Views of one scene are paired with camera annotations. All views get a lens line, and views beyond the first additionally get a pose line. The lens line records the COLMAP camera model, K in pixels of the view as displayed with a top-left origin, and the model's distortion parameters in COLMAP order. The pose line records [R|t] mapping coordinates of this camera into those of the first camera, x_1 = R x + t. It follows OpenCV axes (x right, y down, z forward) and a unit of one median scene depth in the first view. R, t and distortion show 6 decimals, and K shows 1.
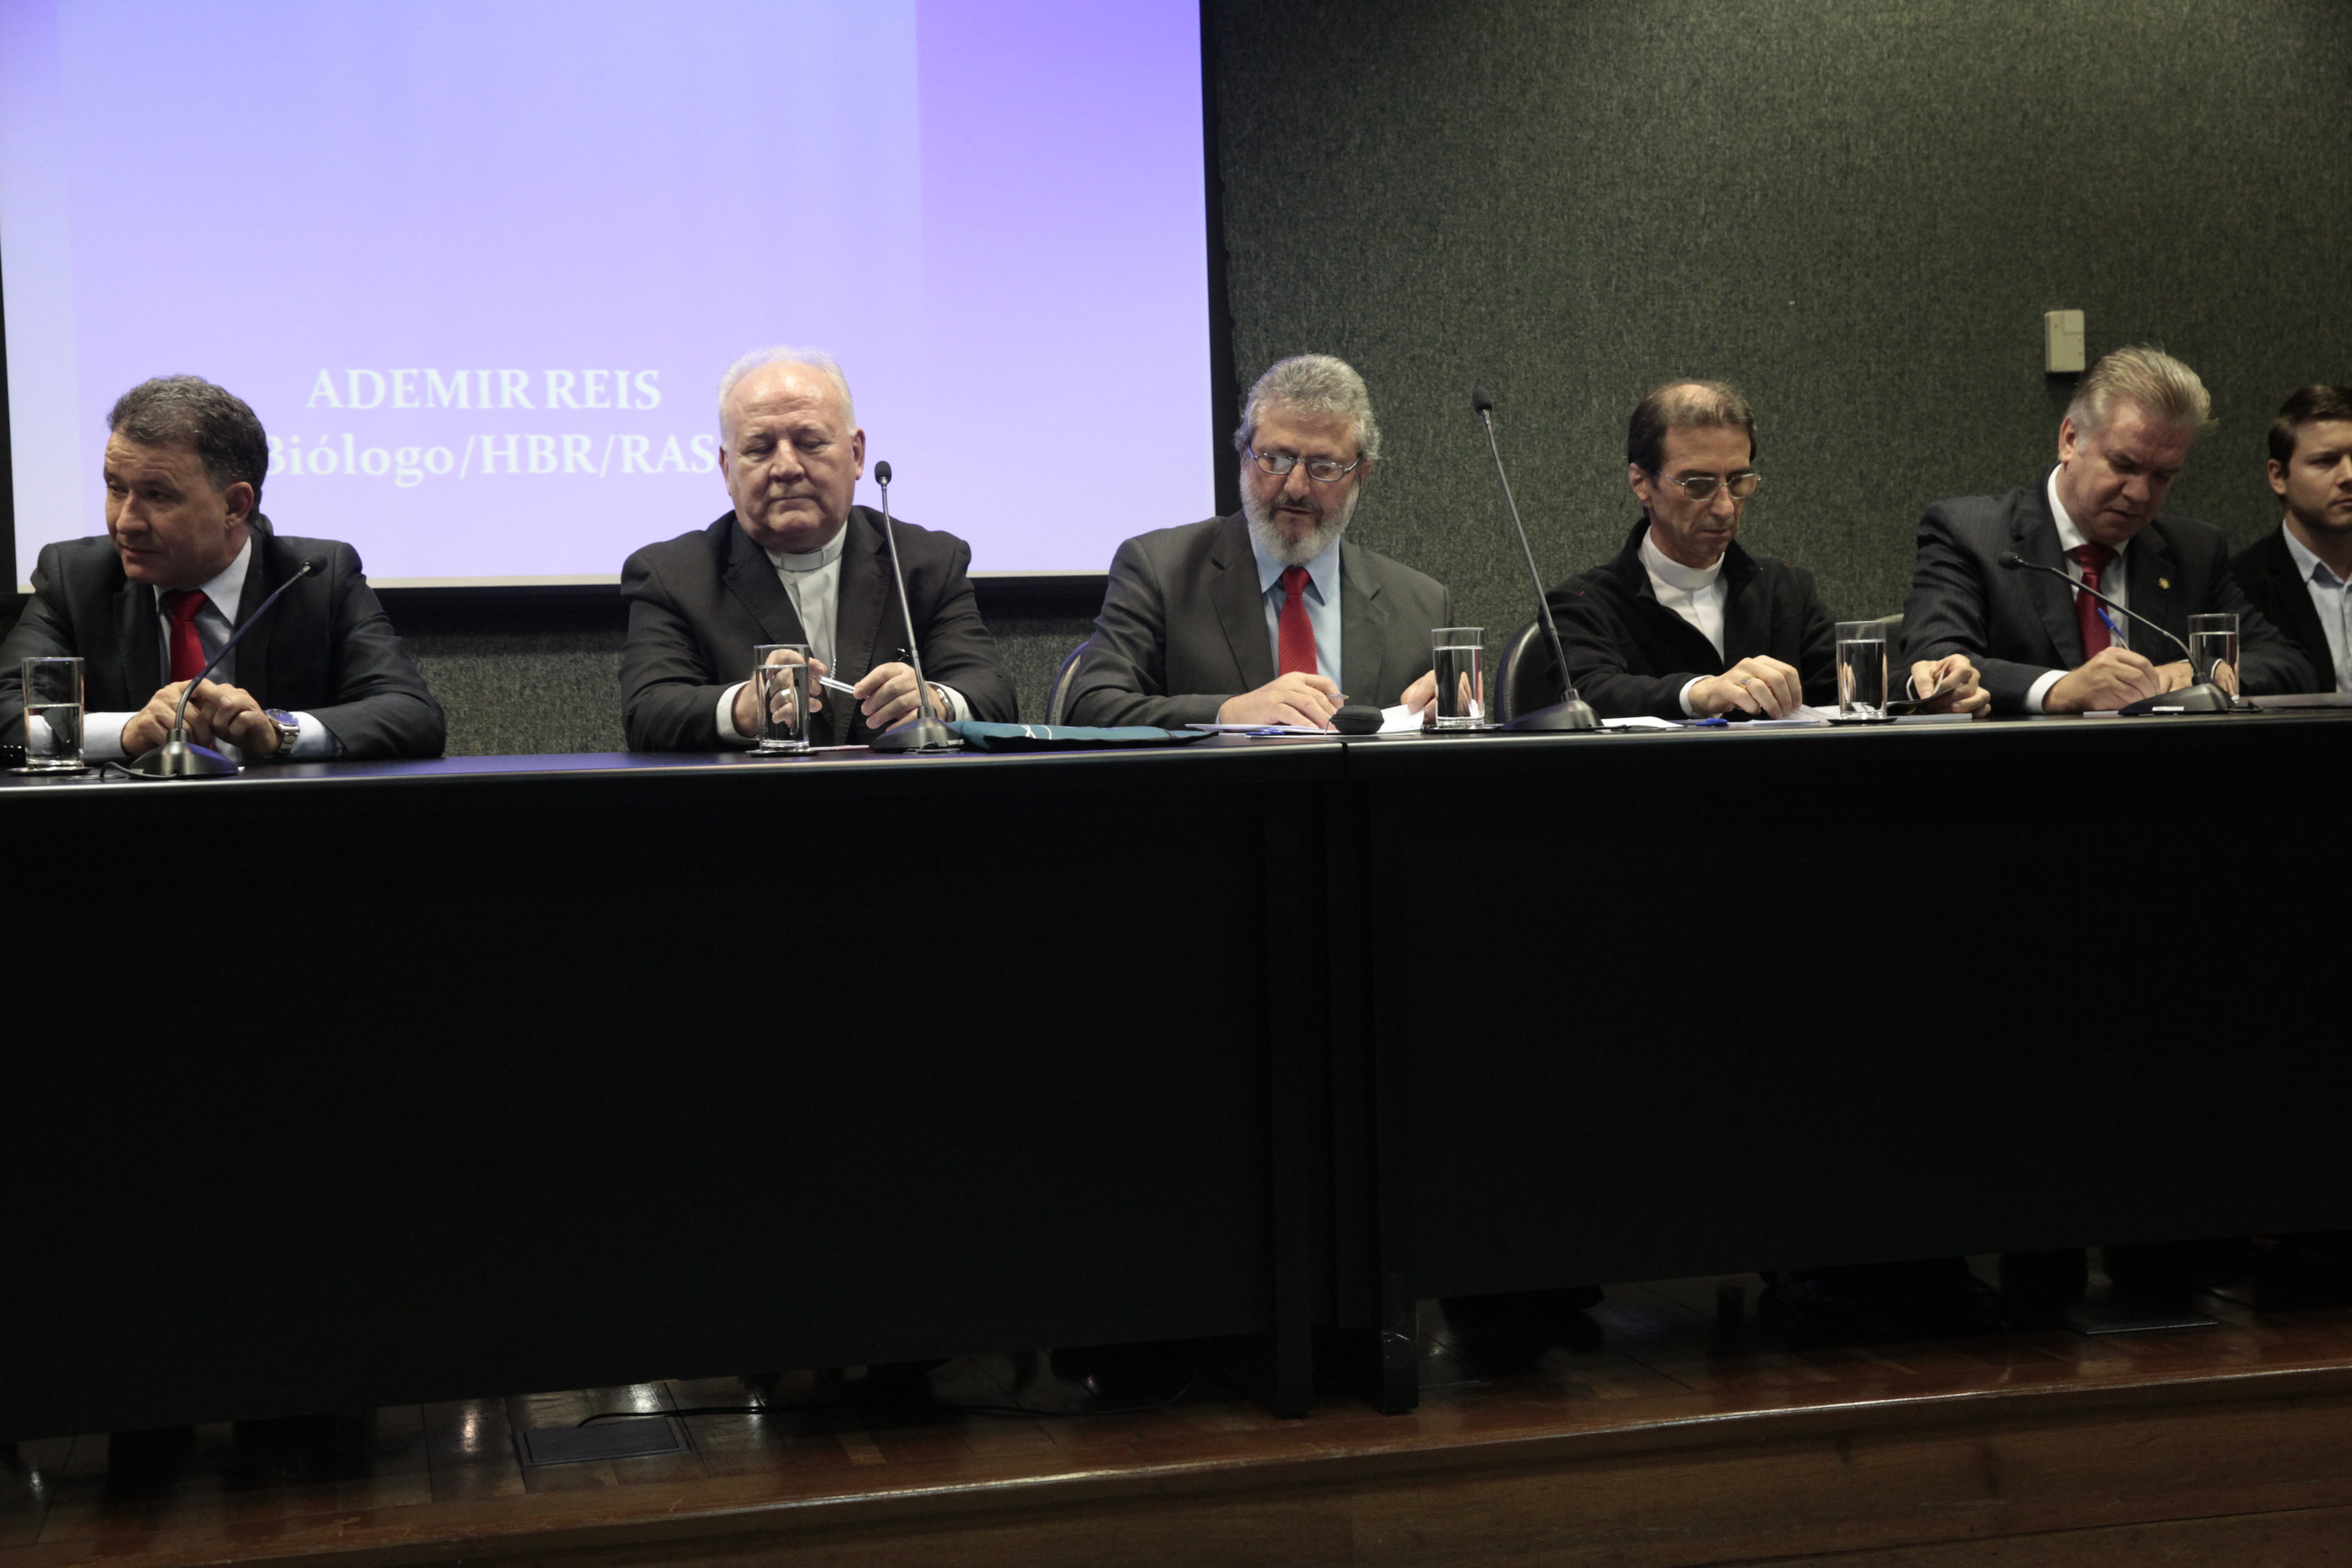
lens RADIAL K [[3113.4, 0, 1174.4], [0, 3113.4, 795.6], [0, 0, 1]] dist [0.062727, 0.146171]
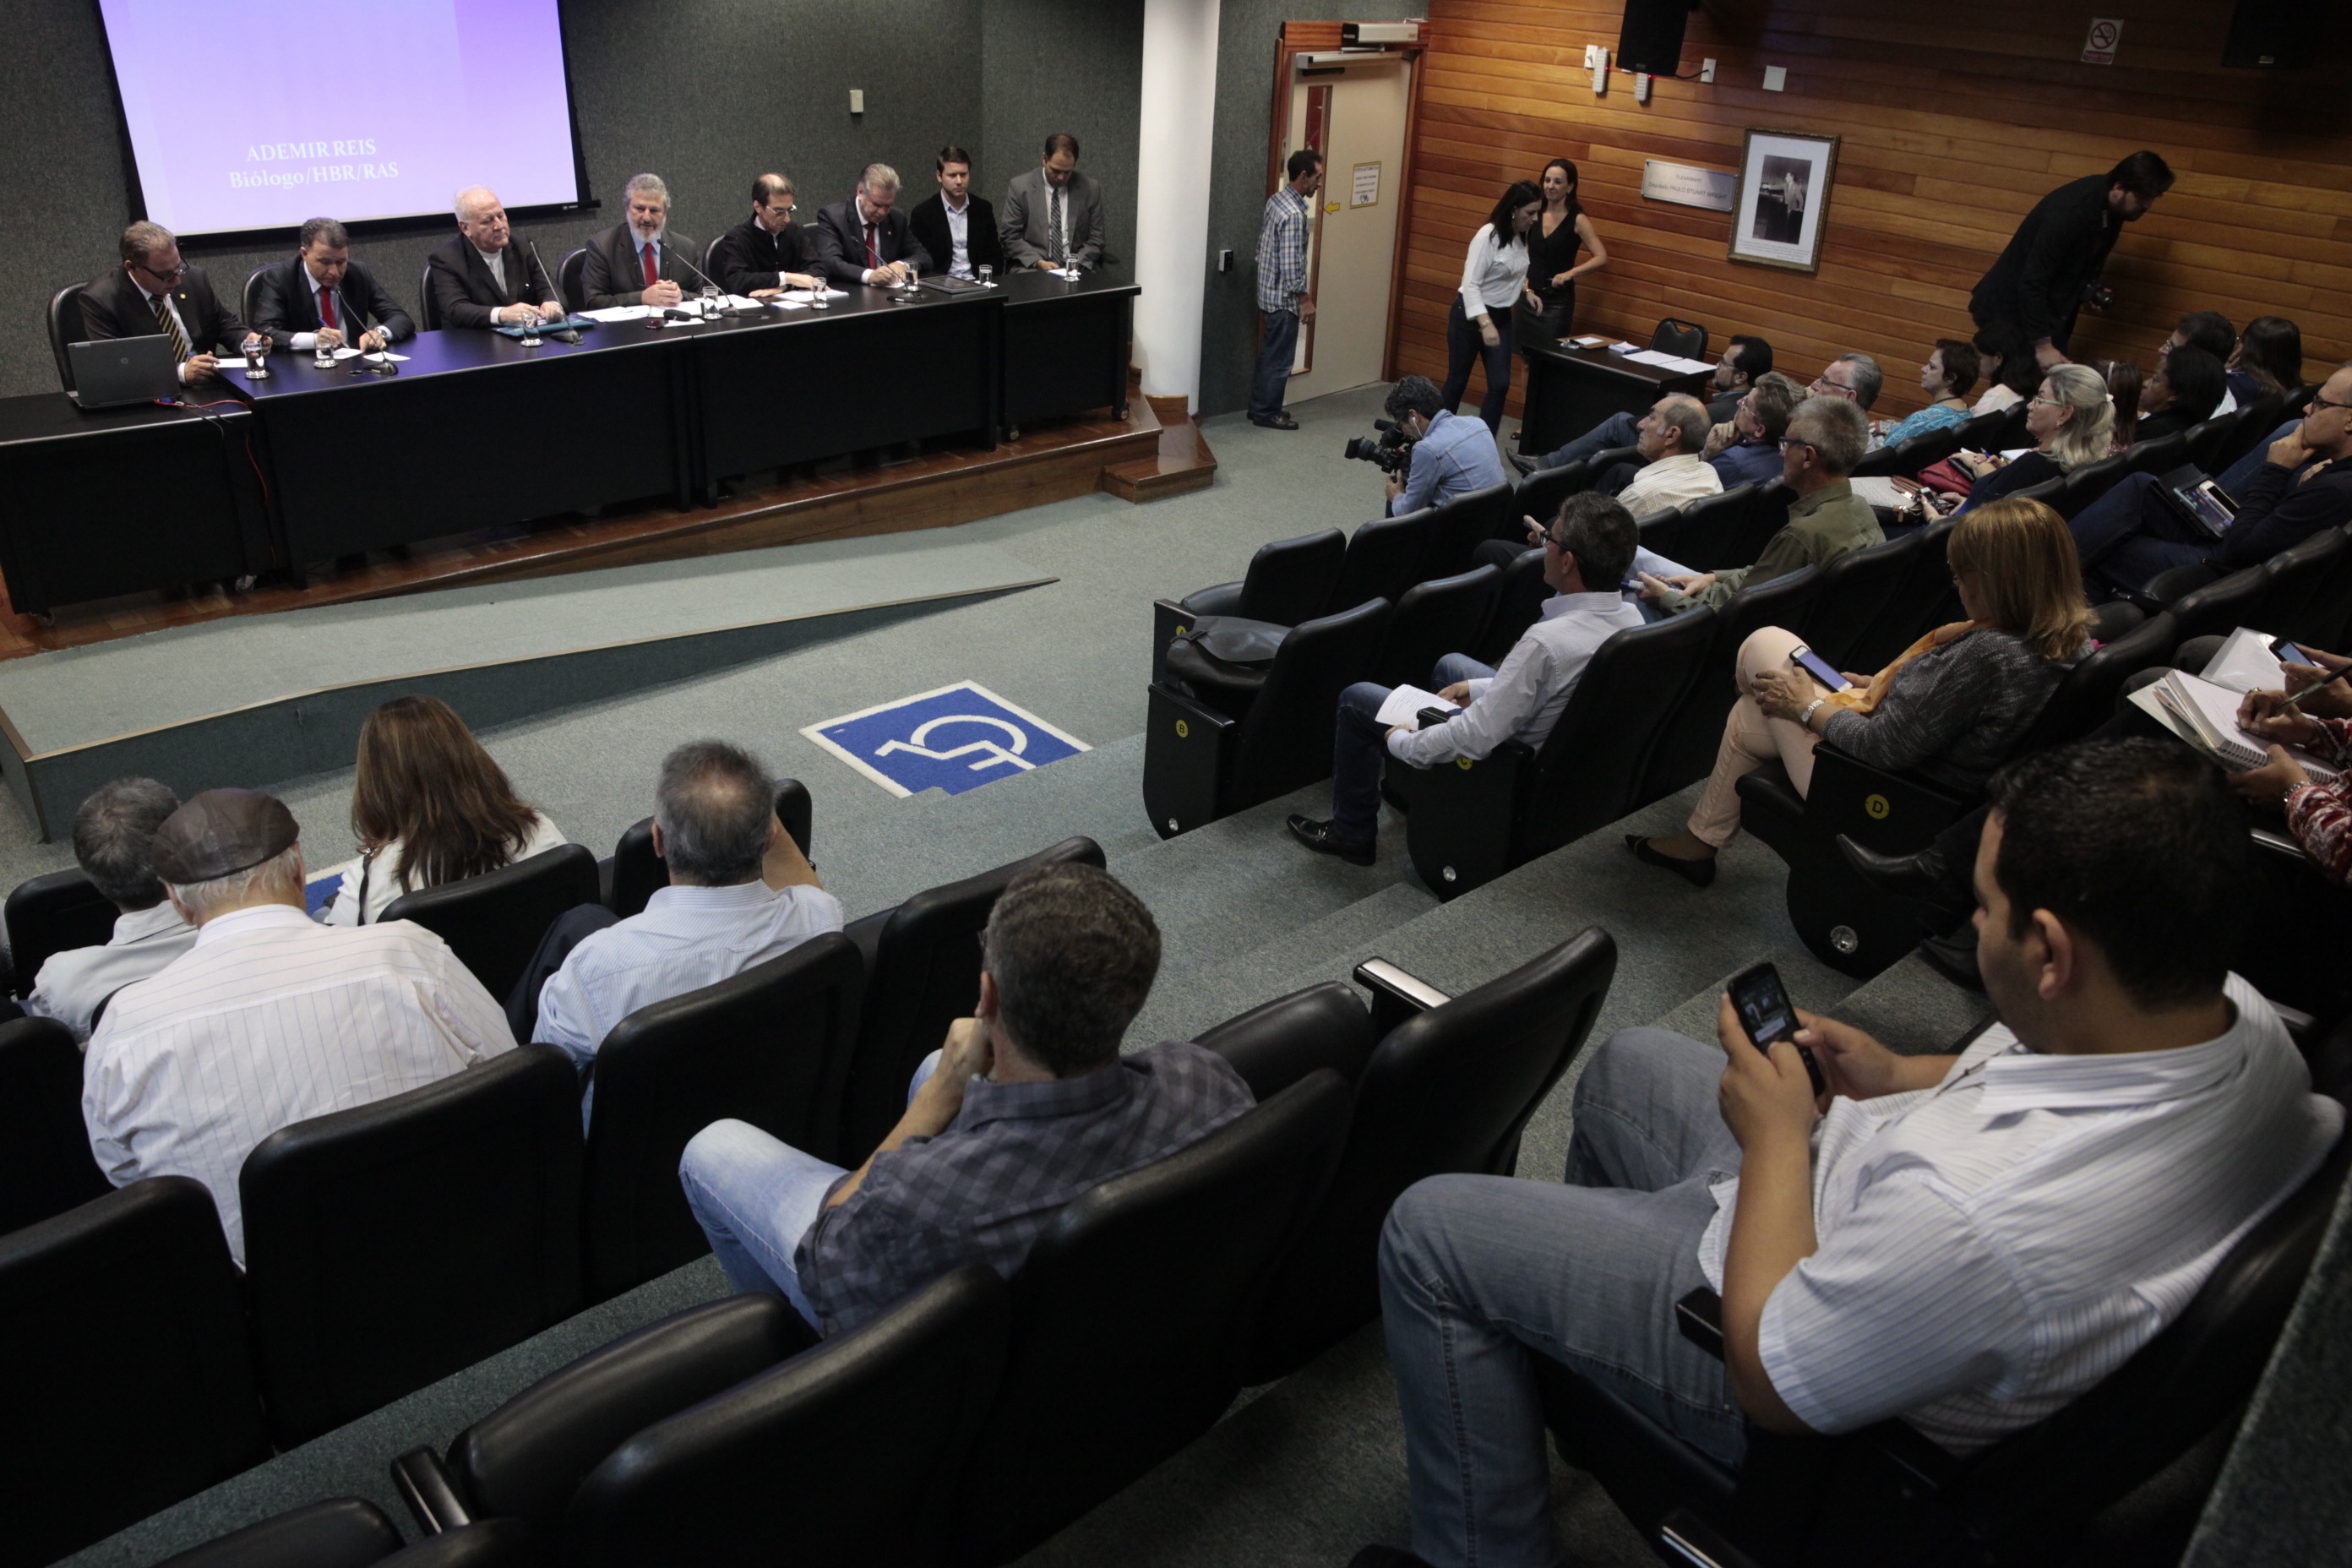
lens RADIAL K [[1789.5, 0, 1163.4], [0, 1789.5, 794.7], [0, 0, 1]] dist [-0.079150, 0.090979]
pose [[0.893935, -0.146856, 0.423453, -0.265186], [-0.048056, 0.907942, 0.416331, -0.271131], [-0.445612, -0.392522, 0.804584, -0.738372]]
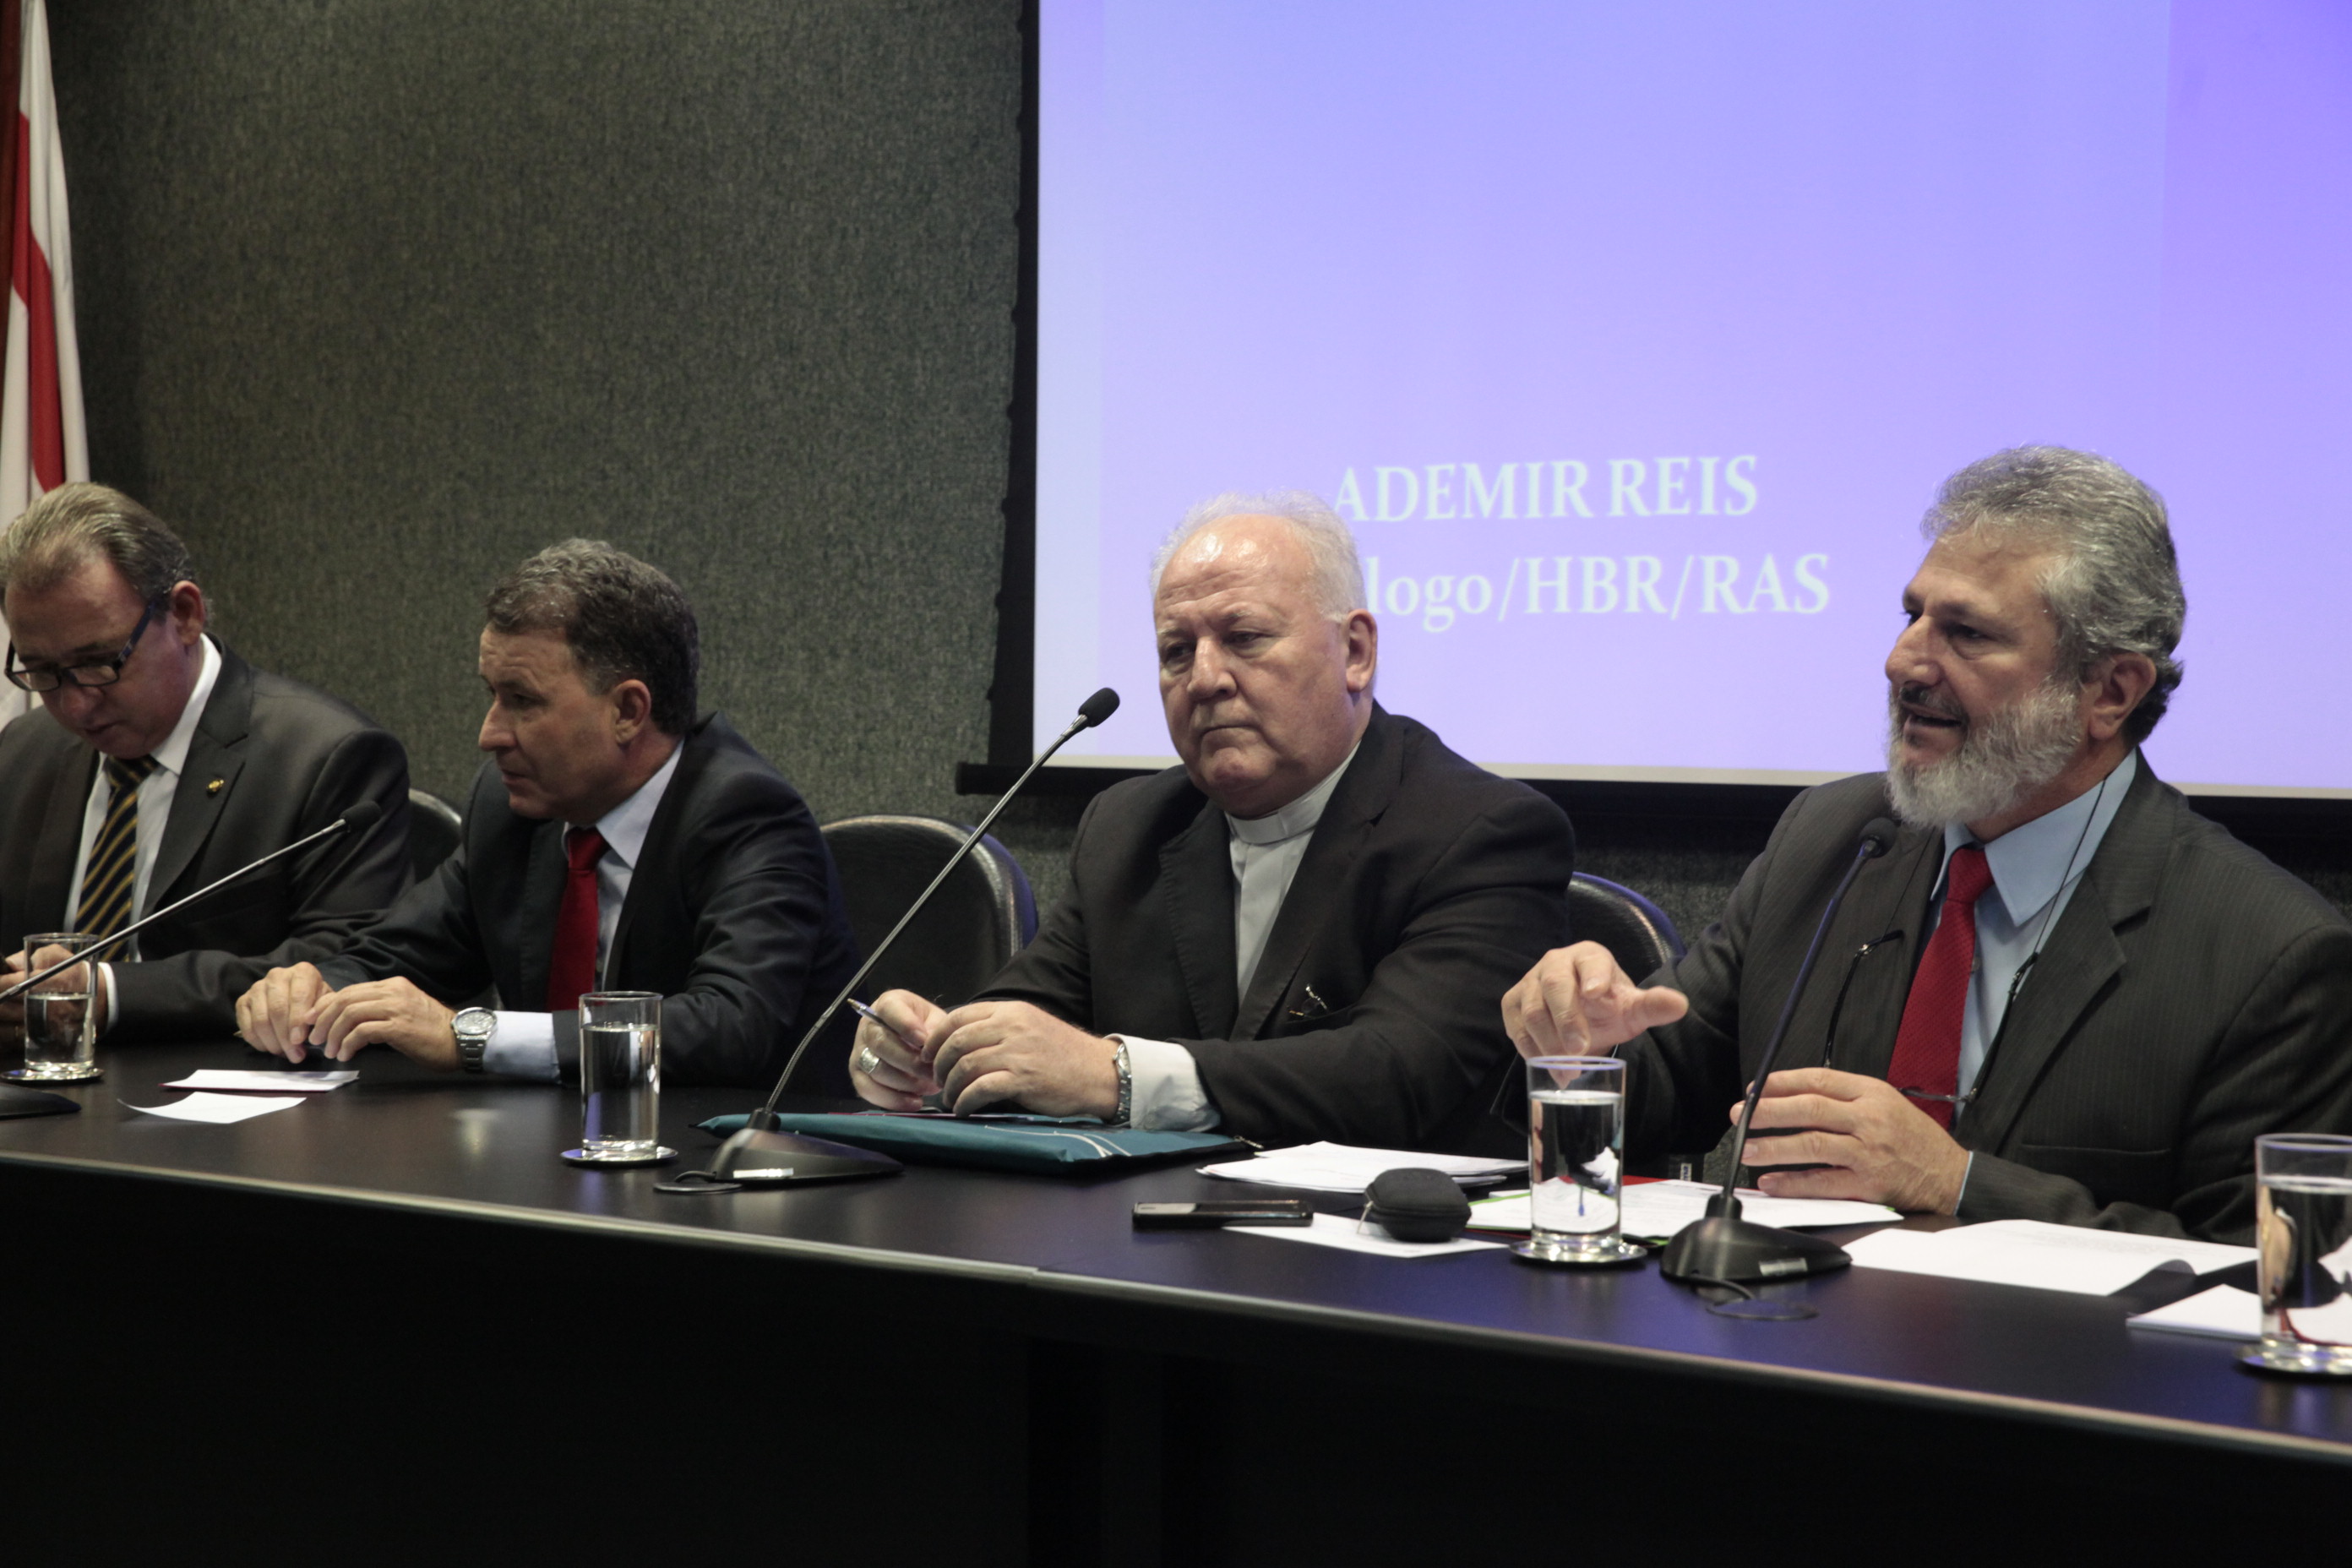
lens RADIAL K [[4107.3, 0, 1176.0], [0, 4107.3, 784.0], [0, 0, 1]] dist [0.188868, 0.034987]
pose [[0.606810, 0.054120, -0.793002, 0.410005], [-0.055799, 0.998118, 0.025421, -0.077441], [0.792886, 0.028823, 0.608688, 0.360984]]
